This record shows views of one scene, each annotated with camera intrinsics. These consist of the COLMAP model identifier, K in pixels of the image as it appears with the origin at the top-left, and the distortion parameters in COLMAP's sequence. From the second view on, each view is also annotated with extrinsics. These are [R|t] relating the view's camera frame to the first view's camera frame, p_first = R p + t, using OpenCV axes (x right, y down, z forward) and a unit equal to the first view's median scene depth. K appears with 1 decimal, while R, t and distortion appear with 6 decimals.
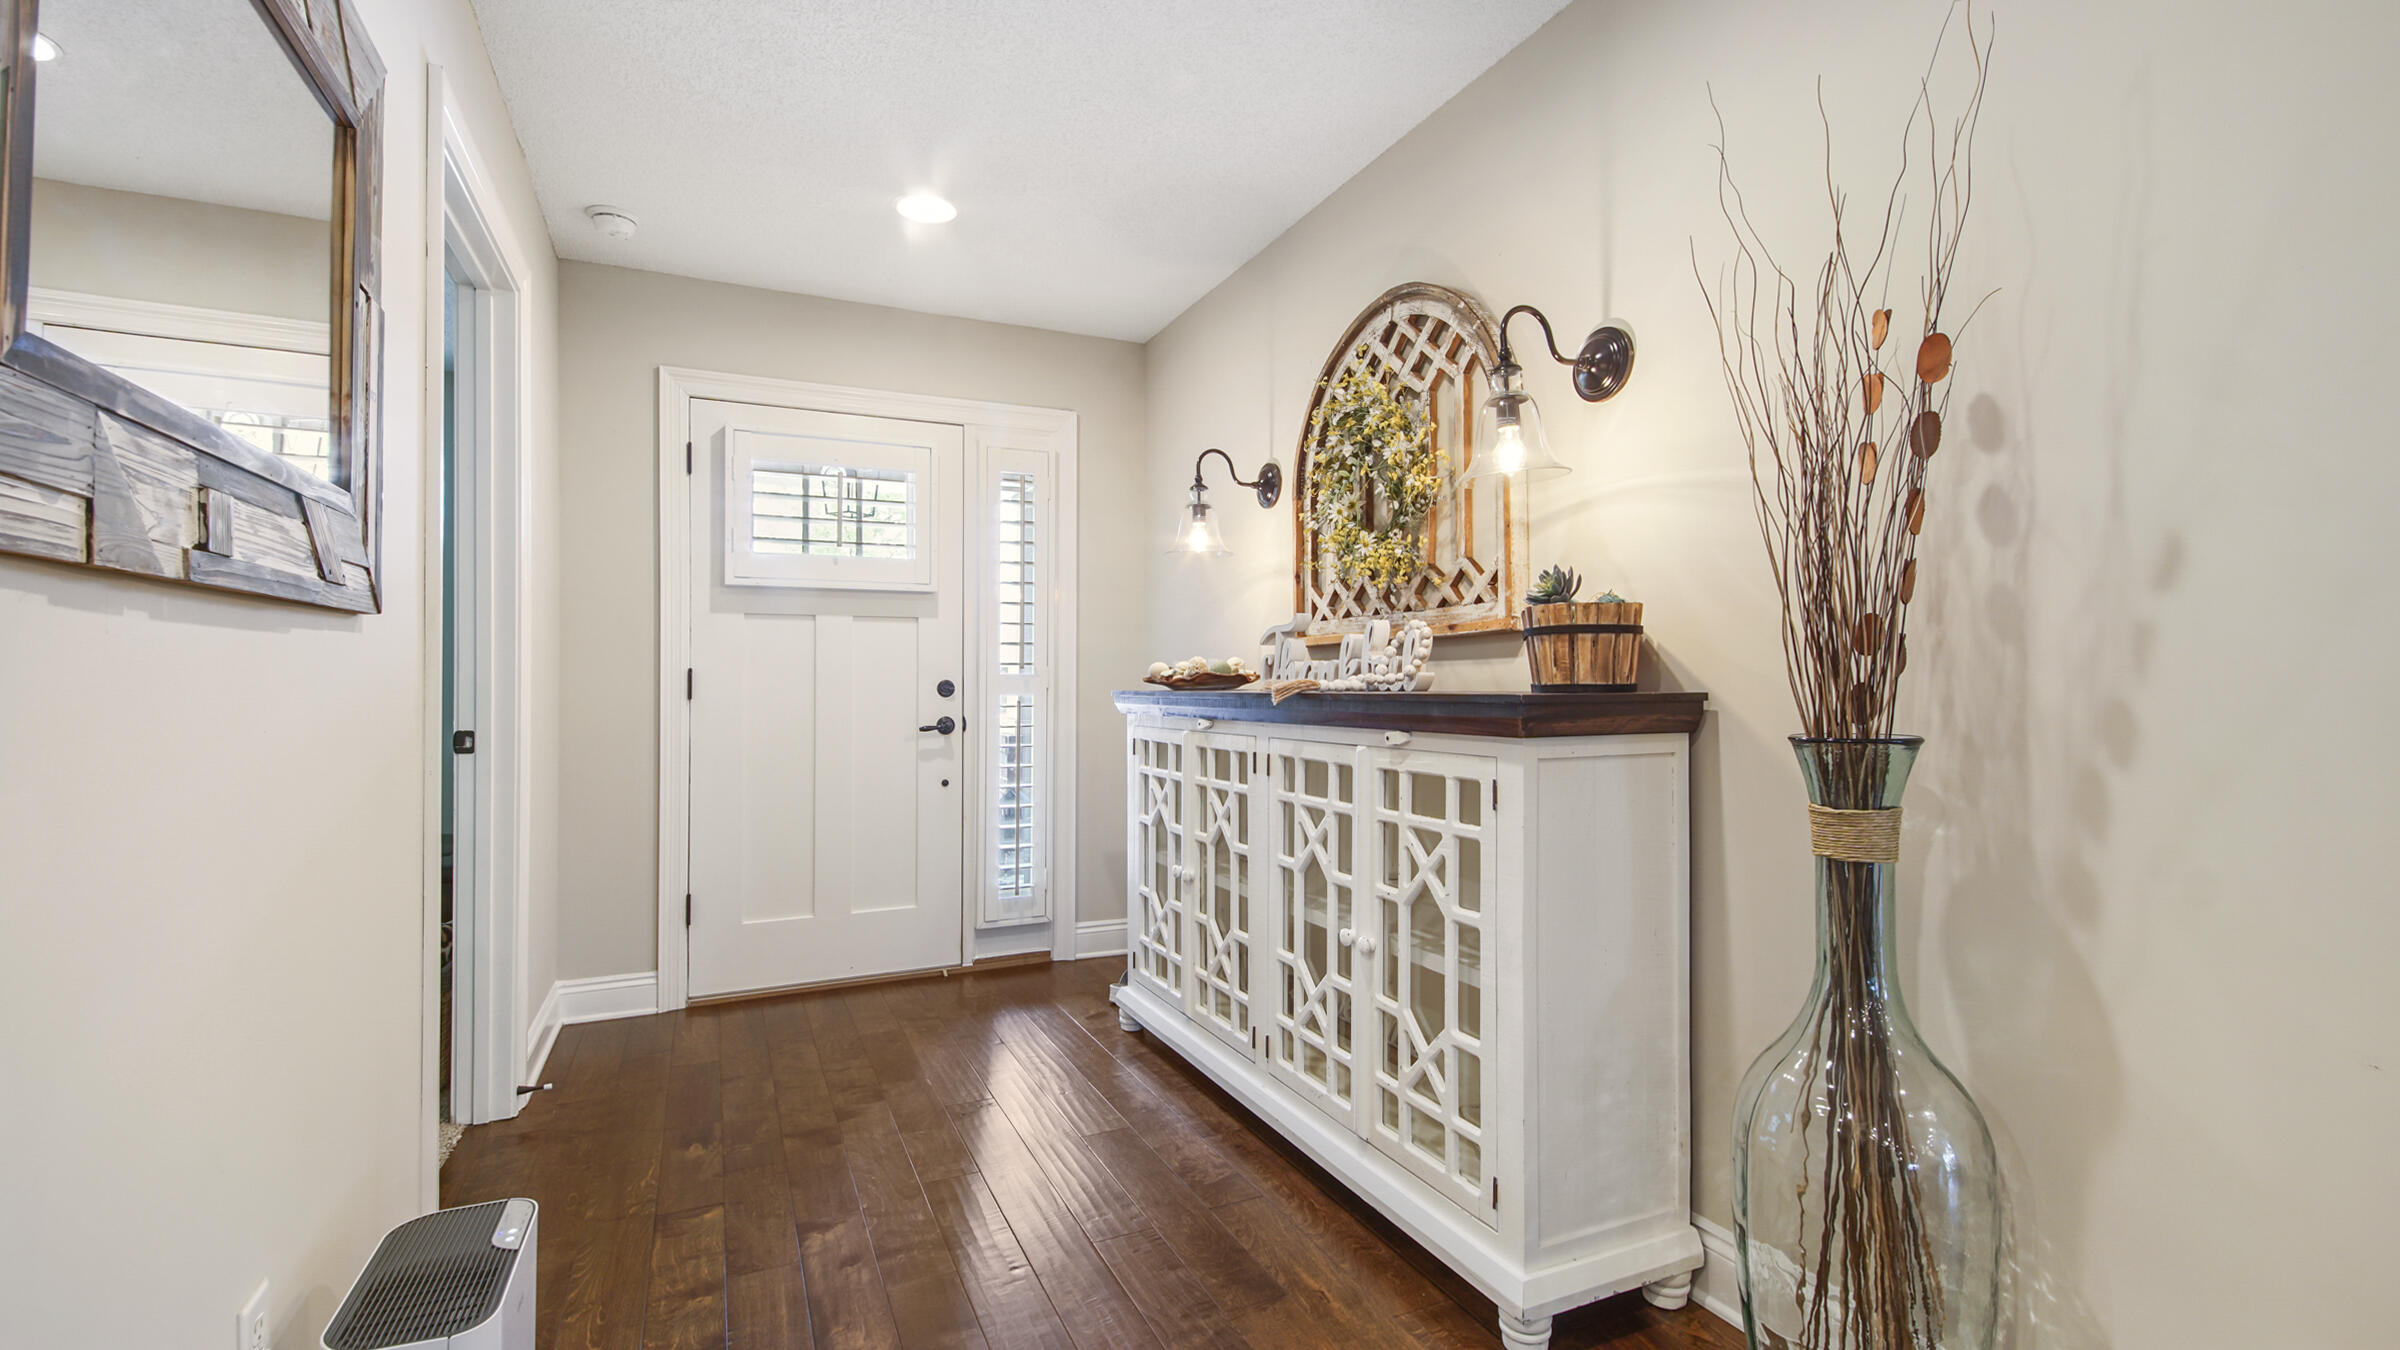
lens RADIAL K [[1054.1, 0, 1209.8], [0, 1054.1, 689.7], [0, 0, 1]] dist [0.010555, -0.005318]
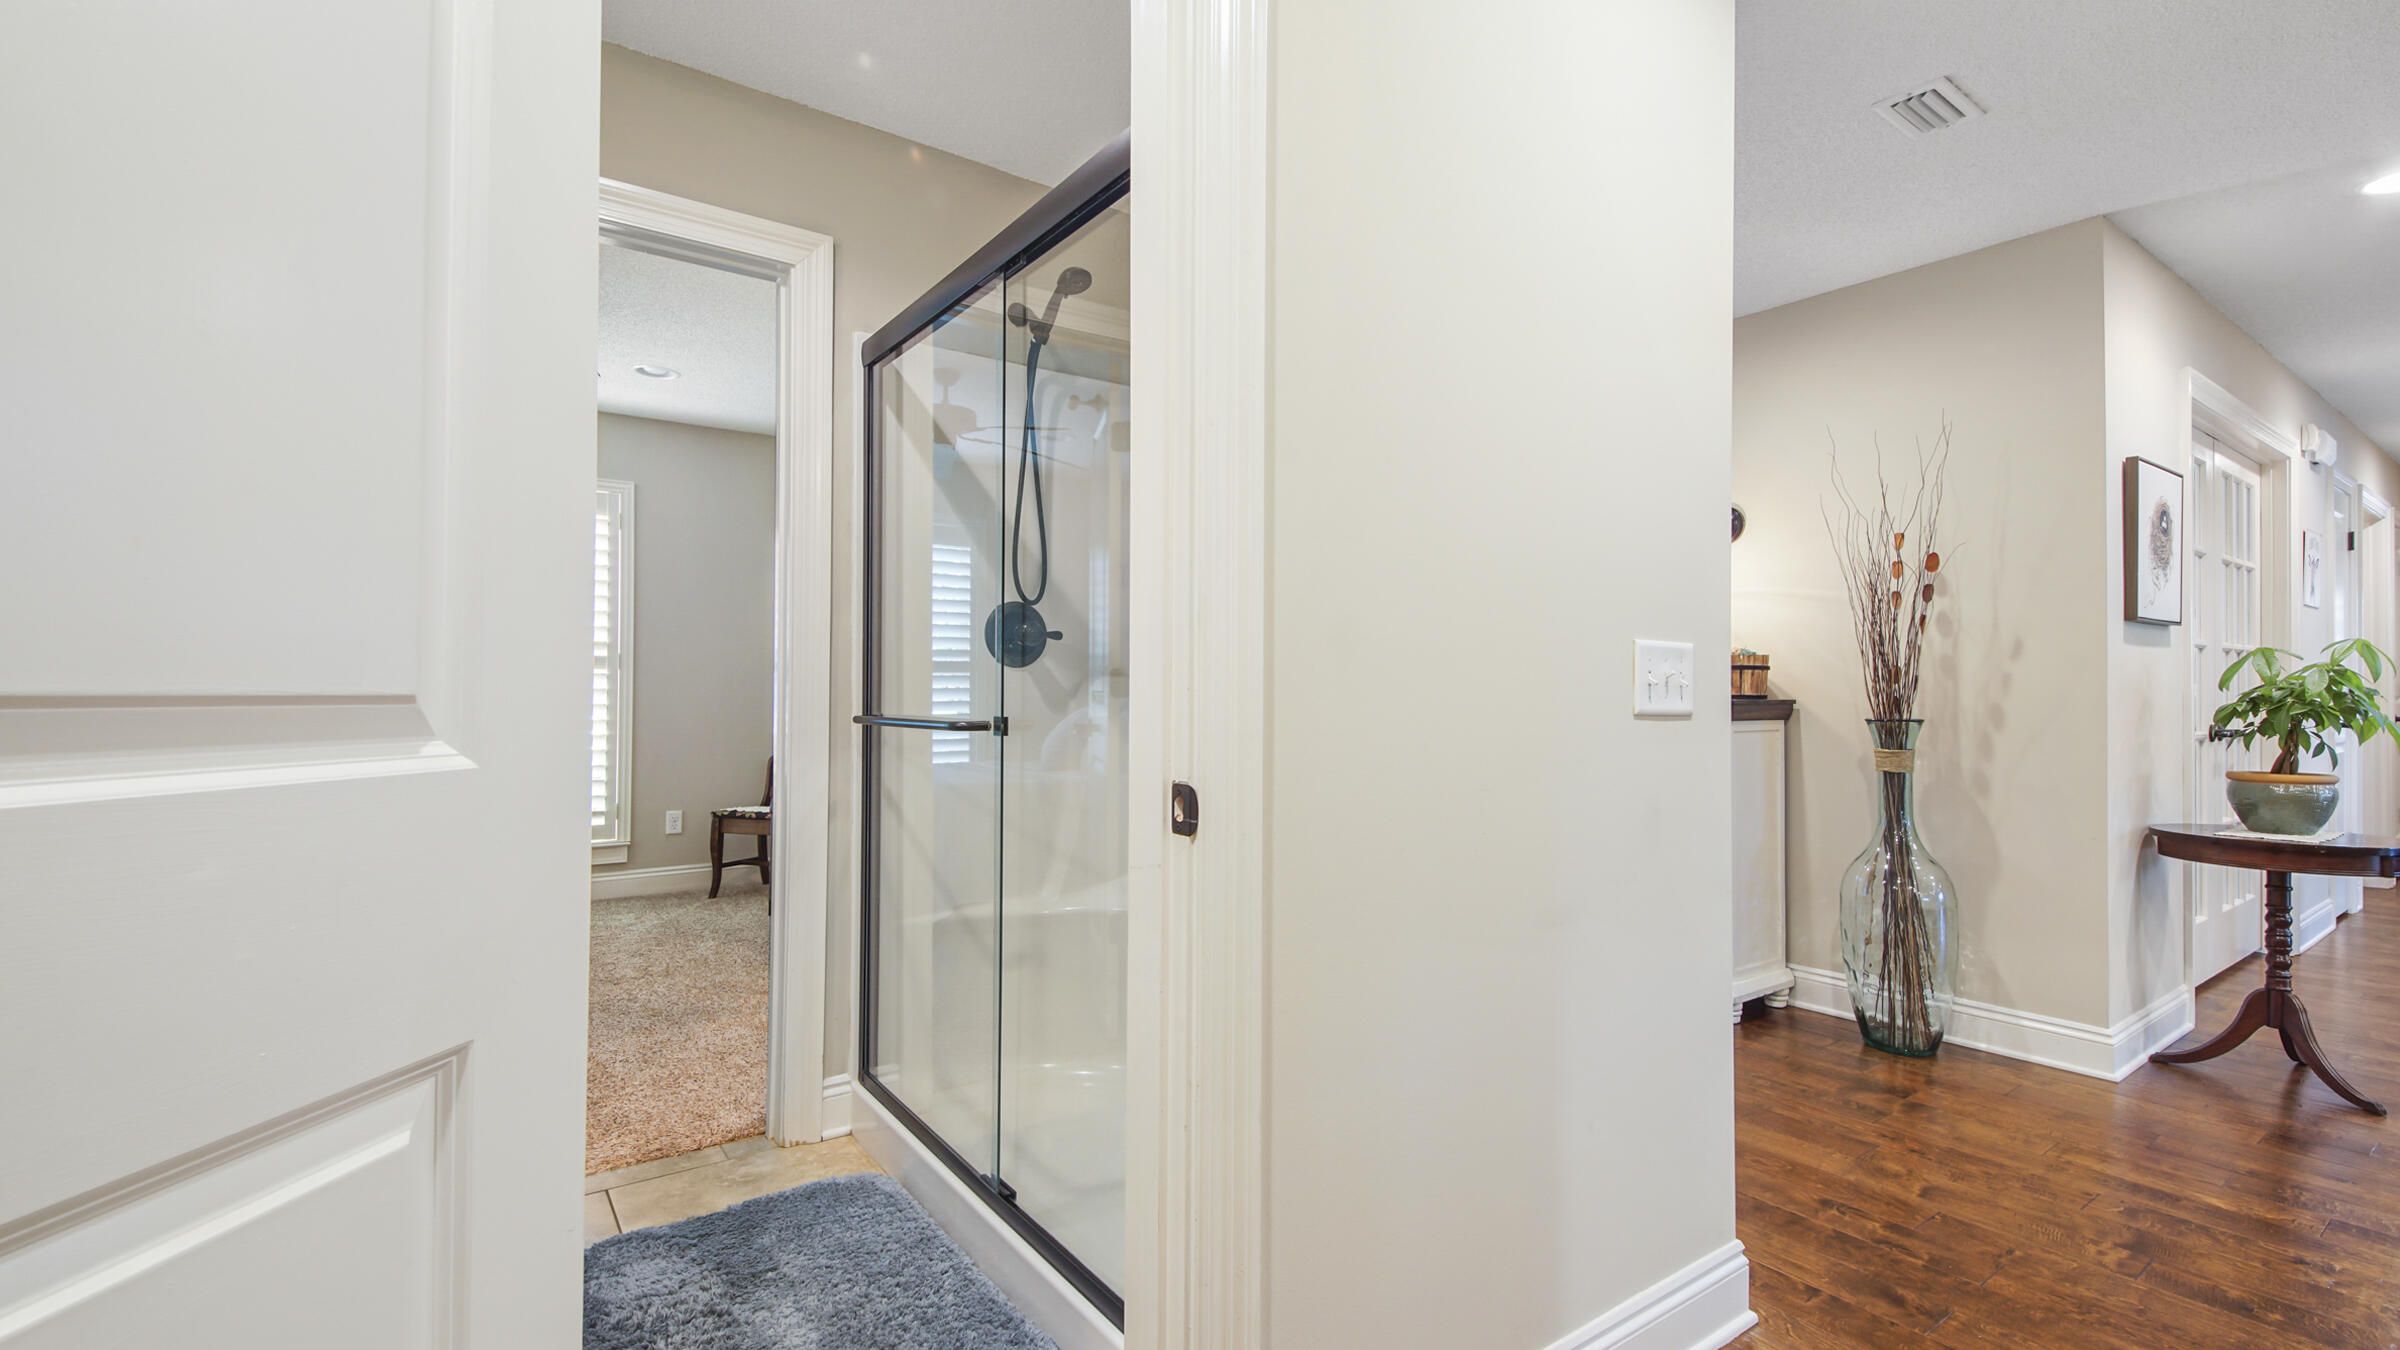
lens RADIAL K [[1054.1, 0, 1193.3], [0, 1054.1, 666.1], [0, 0, 1]] dist [0.010555, -0.005318]
pose [[0.982570, 0.019059, 0.184914, -1.341166], [-0.013711, 0.999451, -0.030154, 0.020251], [-0.185387, 0.027093, 0.982292, -1.002275]]
